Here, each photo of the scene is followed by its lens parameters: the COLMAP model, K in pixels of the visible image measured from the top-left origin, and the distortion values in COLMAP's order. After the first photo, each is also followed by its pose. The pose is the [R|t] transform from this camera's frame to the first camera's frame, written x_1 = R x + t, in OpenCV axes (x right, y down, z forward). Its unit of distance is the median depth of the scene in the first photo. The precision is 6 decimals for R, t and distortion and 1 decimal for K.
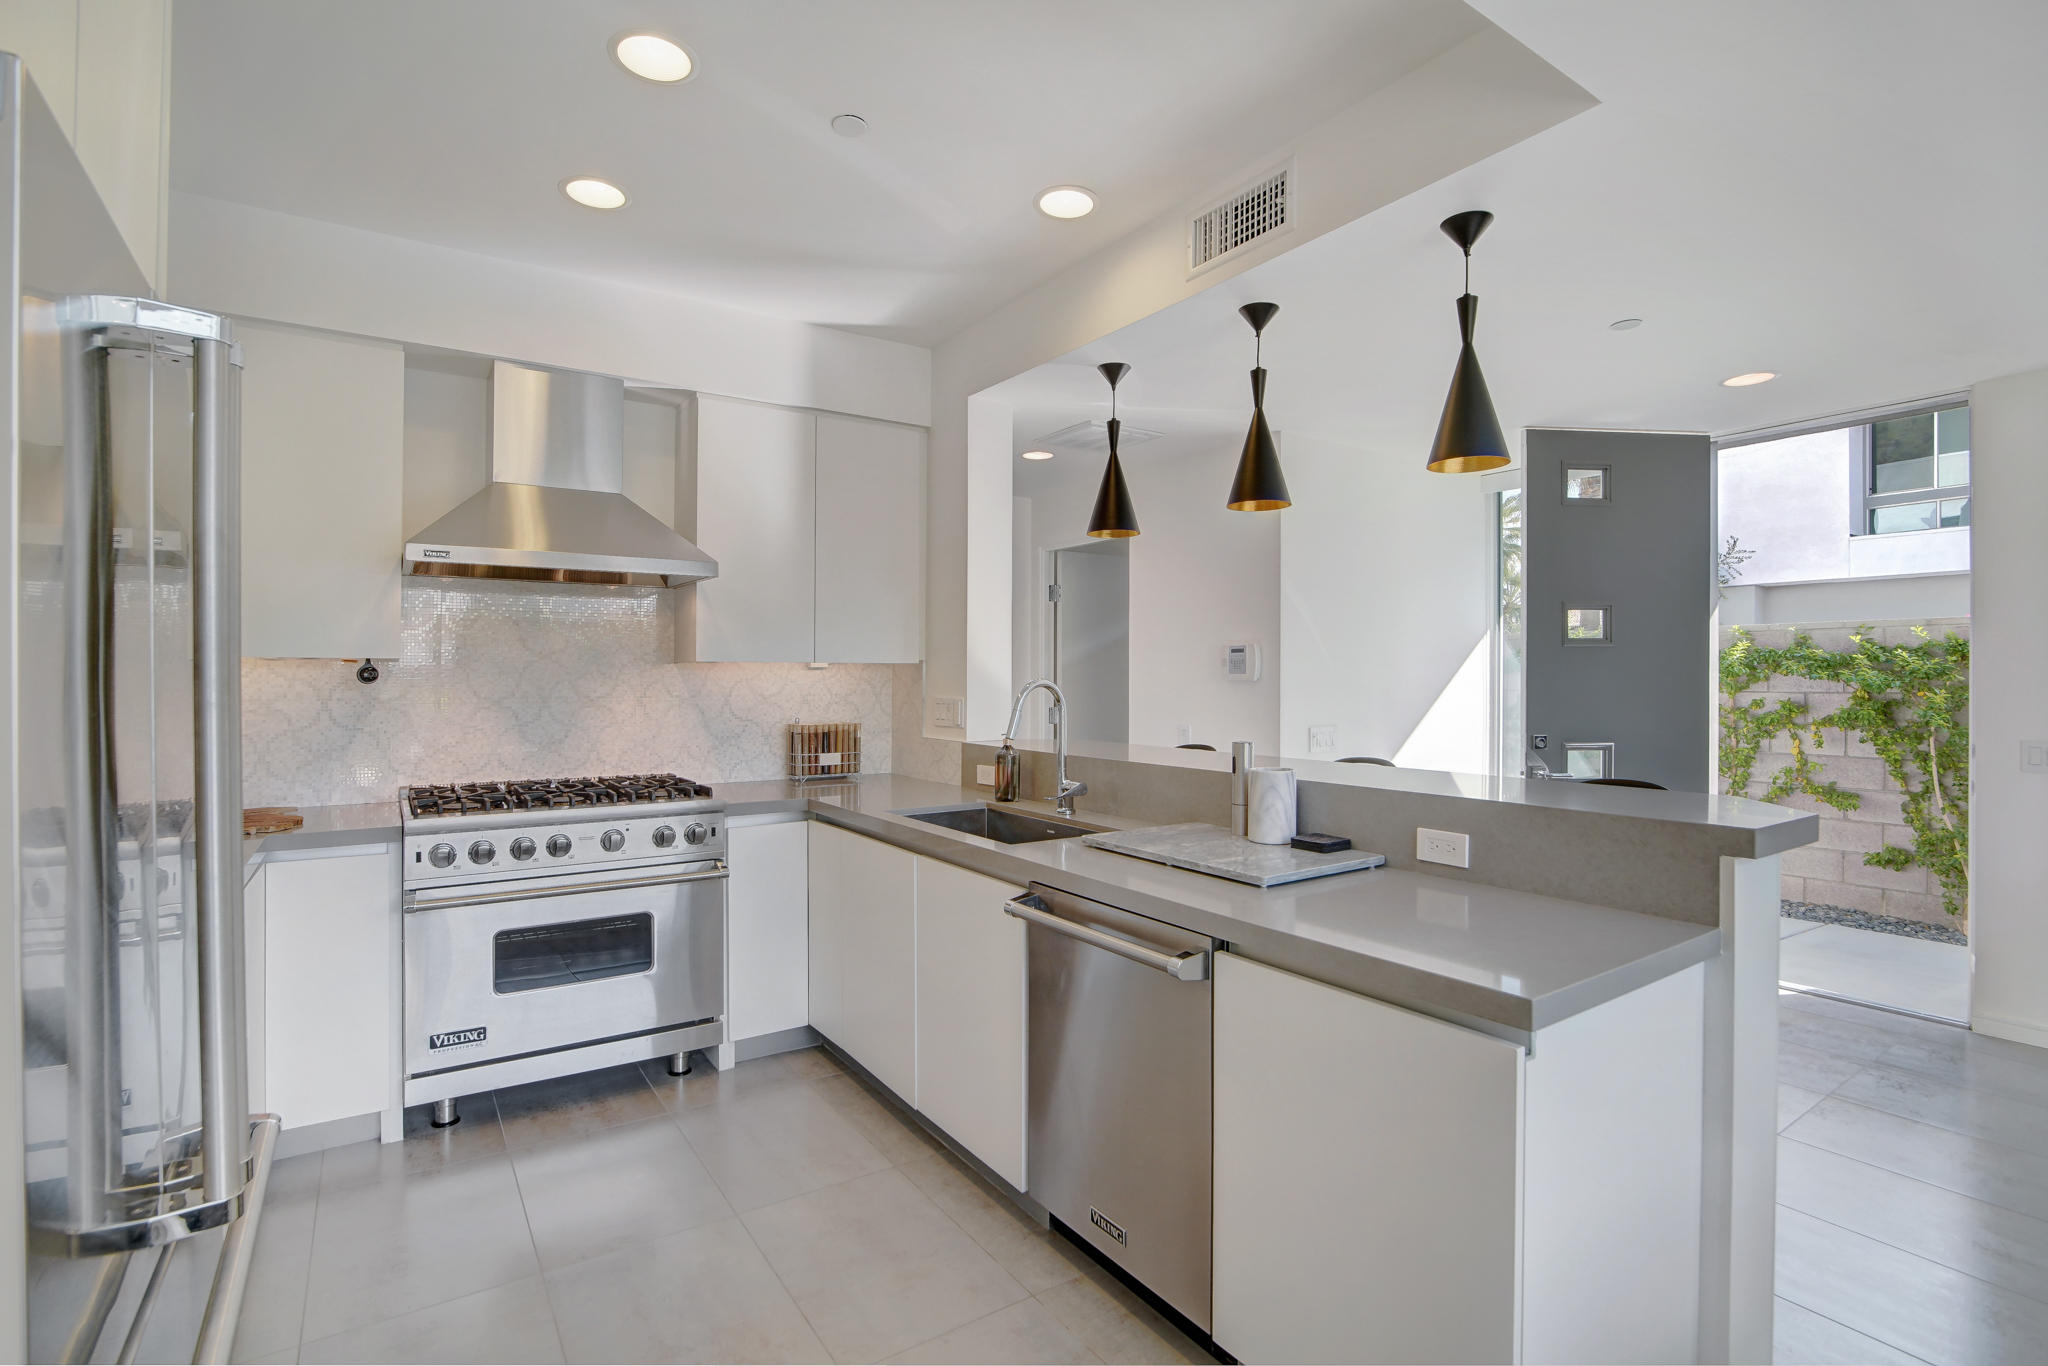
lens RADIAL K [[967.6, 0, 997.0], [0, 967.6, 680.2], [0, 0, 1]] dist [-0.022530, 0.002328]
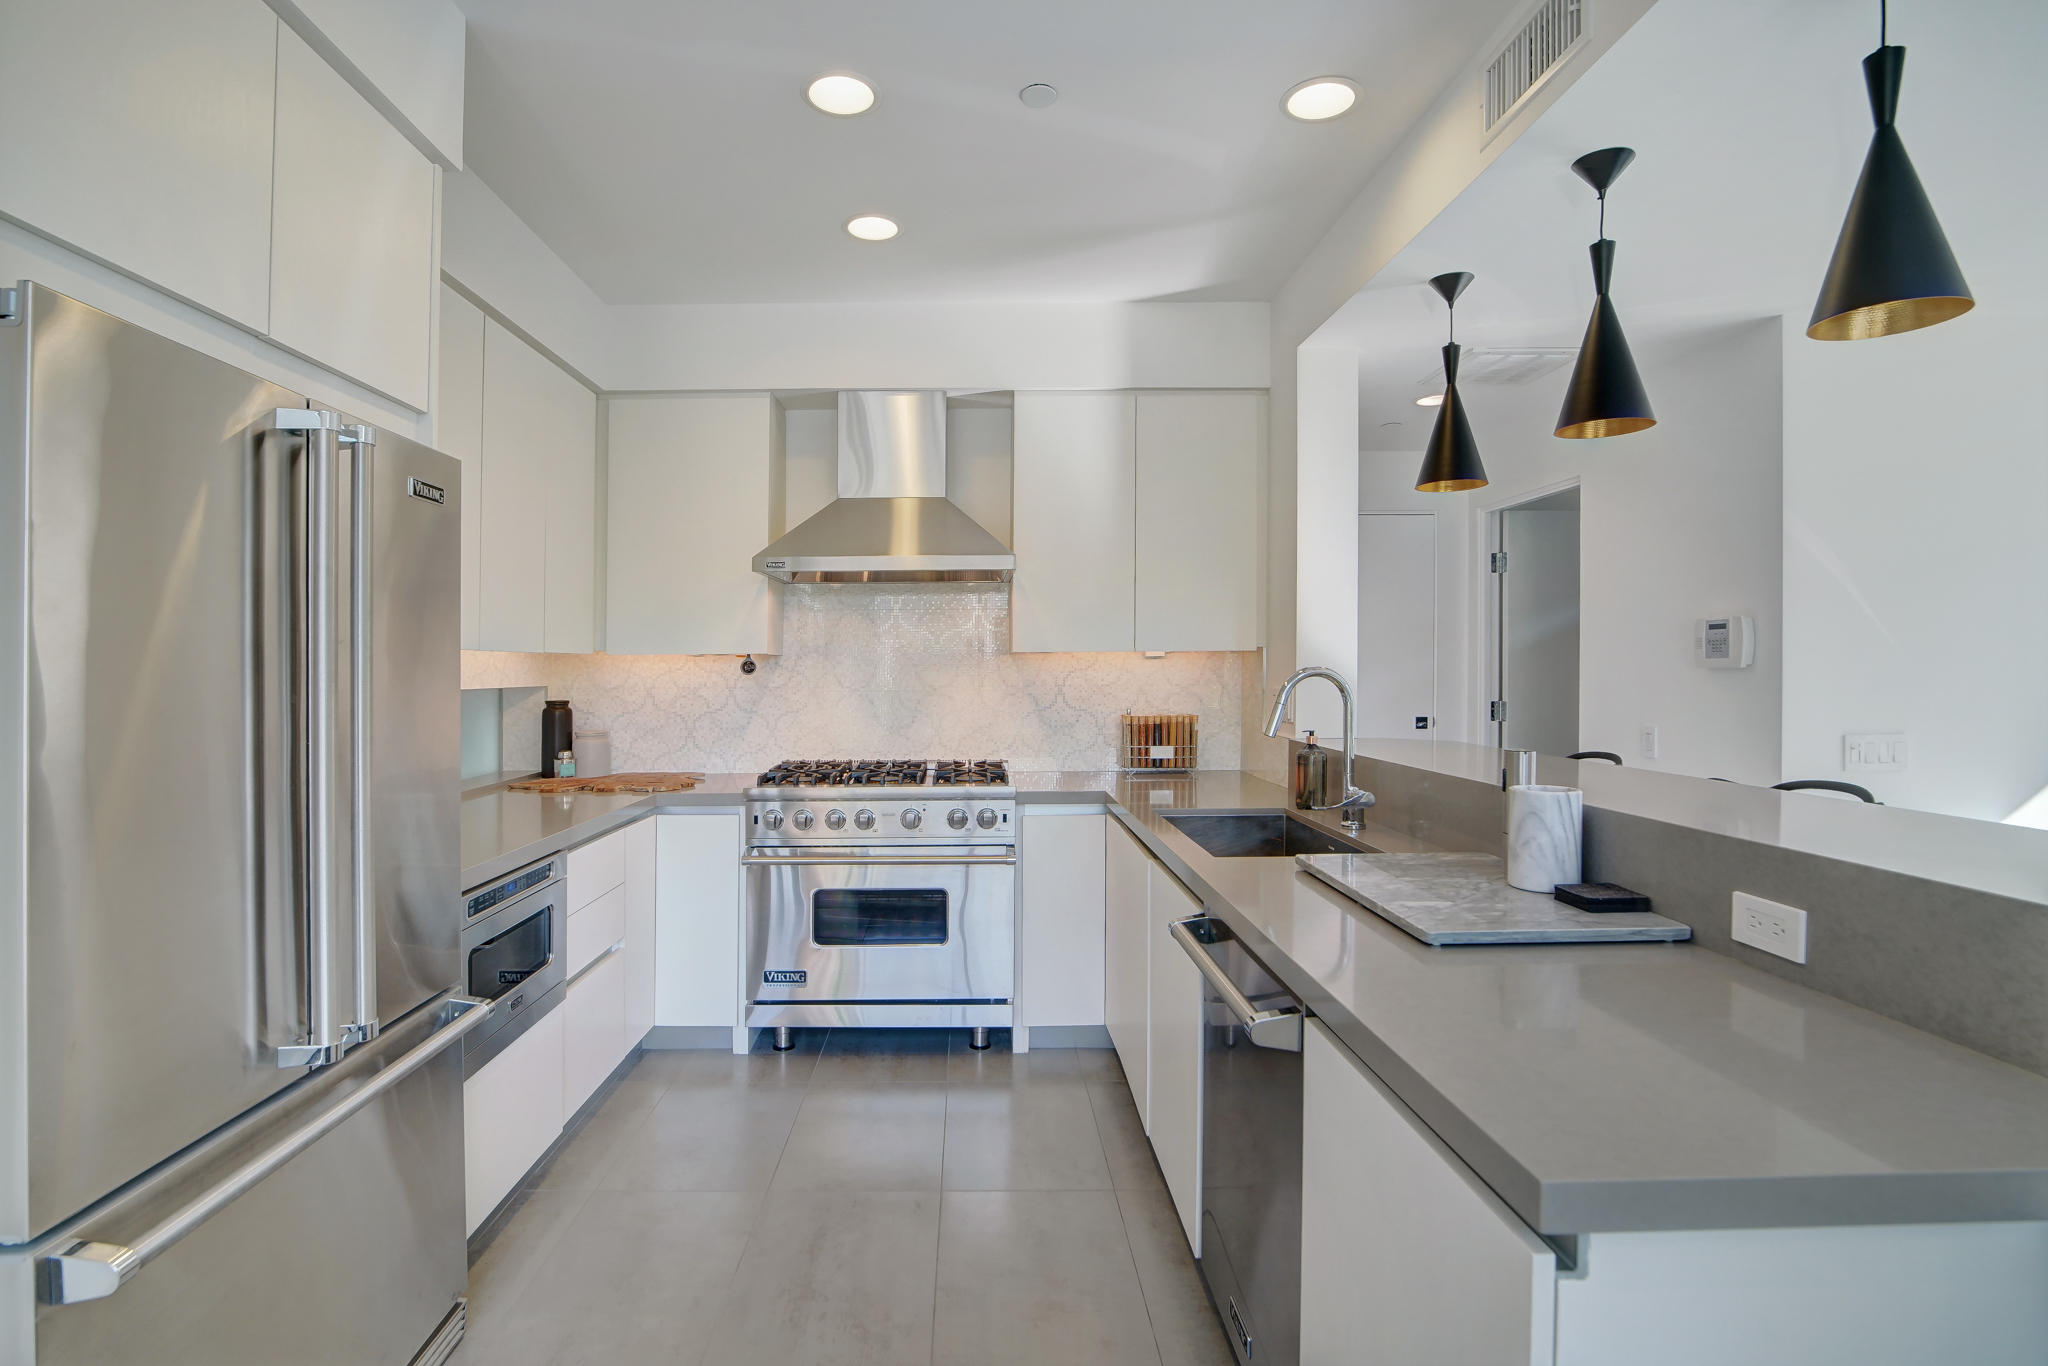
lens RADIAL K [[967.6, 0, 973.0], [0, 967.6, 671.1], [0, 0, 1]] dist [-0.022530, 0.002328]
pose [[0.839421, -0.004828, -0.543460, 0.244874], [0.005785, 0.999983, 0.000053, 0.000457], [0.543450, -0.003189, 0.839435, 0.121424]]
